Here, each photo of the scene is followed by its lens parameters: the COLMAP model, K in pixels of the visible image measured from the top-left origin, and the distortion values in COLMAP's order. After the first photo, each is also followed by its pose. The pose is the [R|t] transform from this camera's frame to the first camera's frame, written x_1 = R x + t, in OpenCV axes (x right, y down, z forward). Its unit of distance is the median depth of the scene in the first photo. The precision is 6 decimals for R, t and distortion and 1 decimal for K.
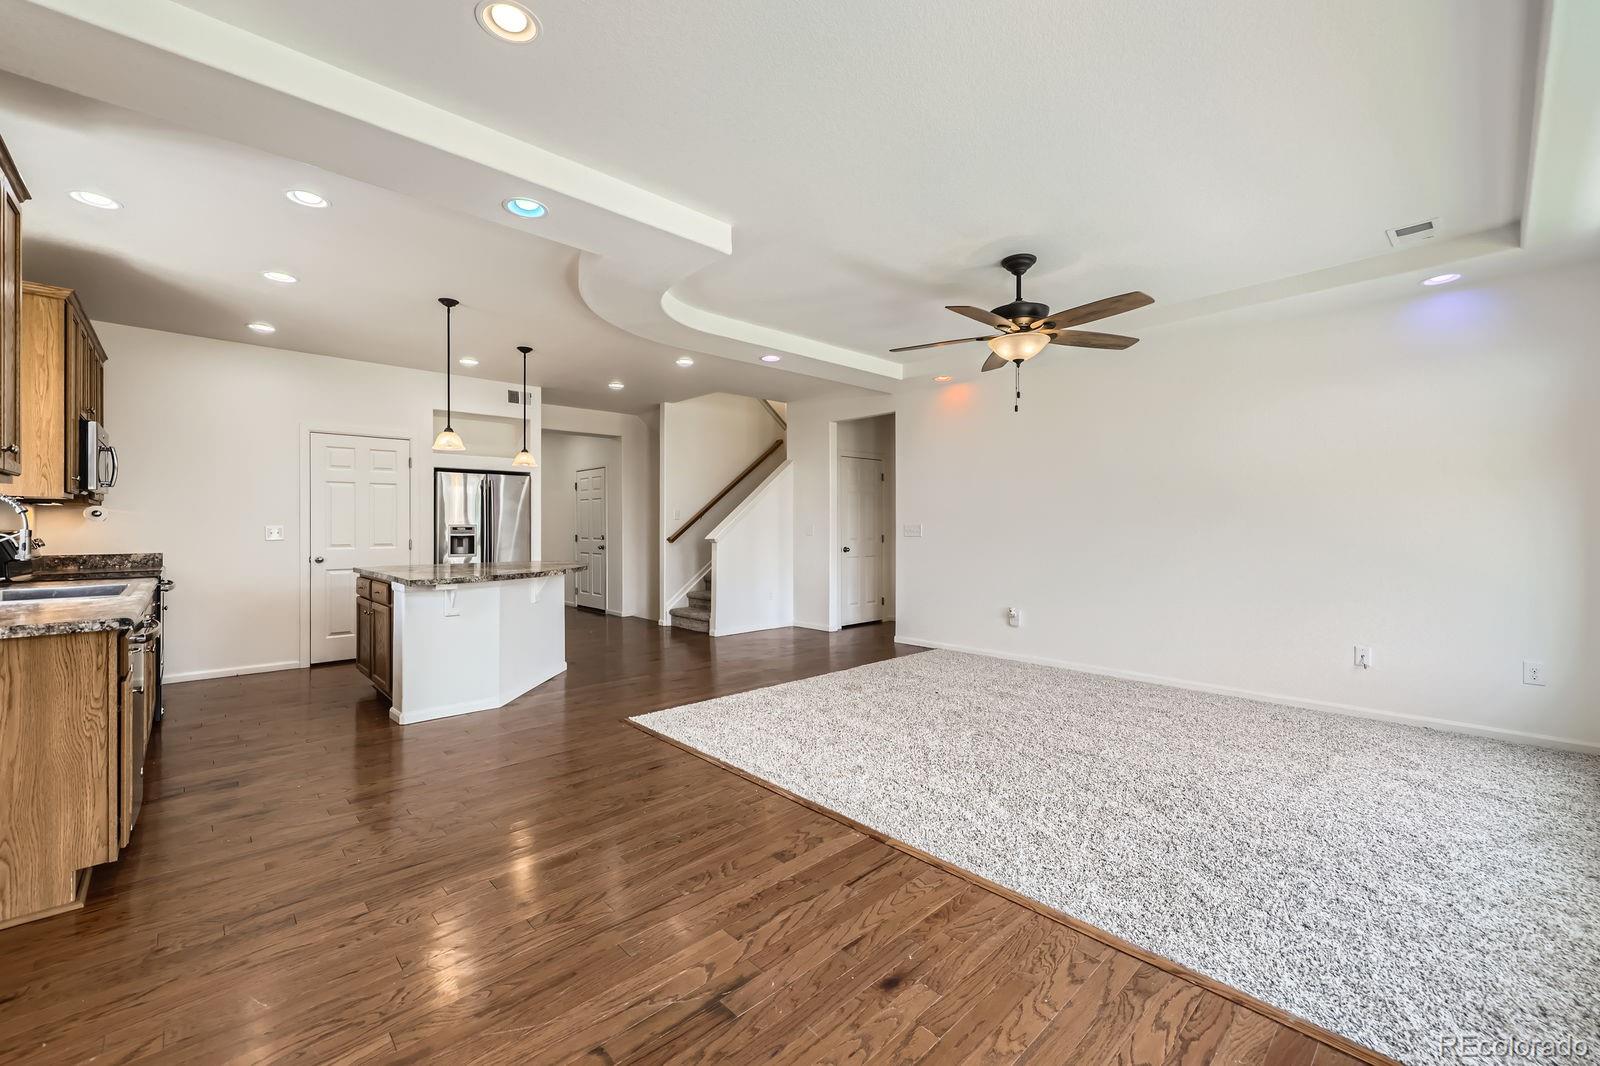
lens RADIAL K [[643.0, 0, 798.2], [0, 643.0, 529.5], [0, 0, 1]] dist [0.002115, -0.000106]
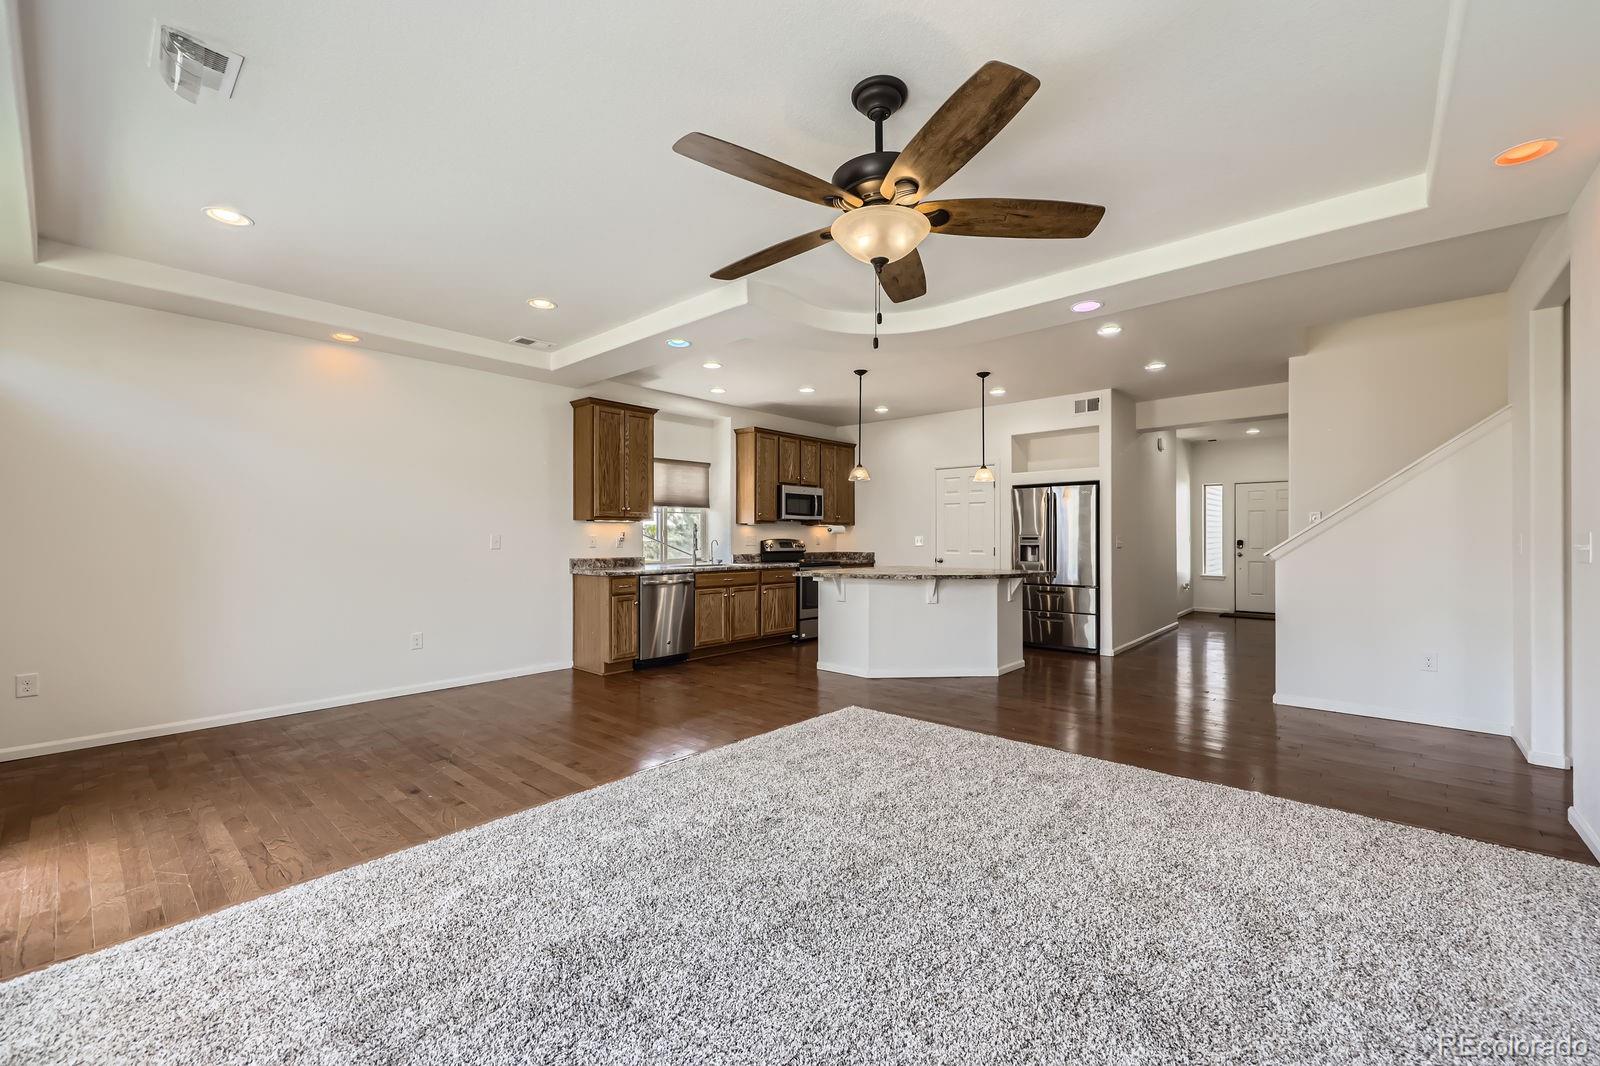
lens RADIAL K [[643.0, 0, 798.2], [0, 643.0, 529.5], [0, 0, 1]] dist [0.002115, -0.000106]
pose [[0.091600, -0.012359, -0.995719, 0.852839], [-0.003728, 0.999912, -0.012754, -0.002056], [0.995789, 0.004880, 0.091546, 0.794272]]
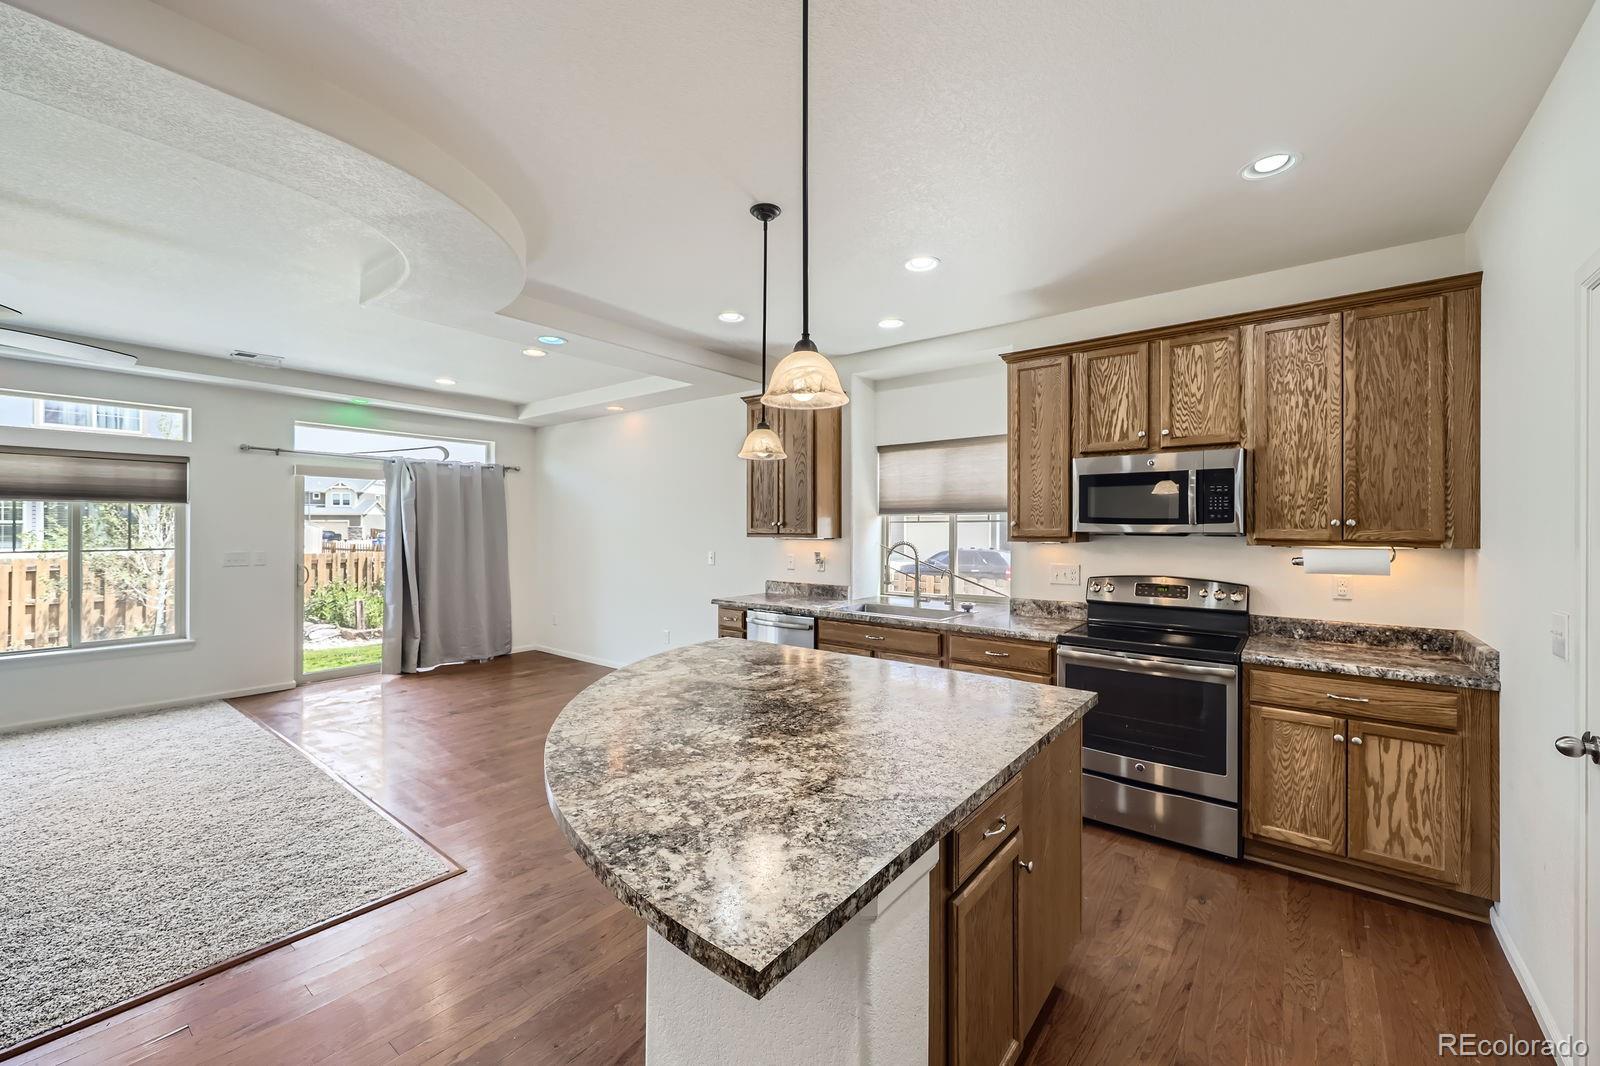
lens RADIAL K [[642.9, 0, 796.1], [0, 642.9, 524.5], [0, 0, 1]] dist [0.003857, 0.000157]
pose [[-0.989311, -0.004448, -0.145755, -0.517047], [-0.004529, 0.999990, 0.000222, -0.065712], [0.145753, 0.000880, -0.989321, 1.706693]]
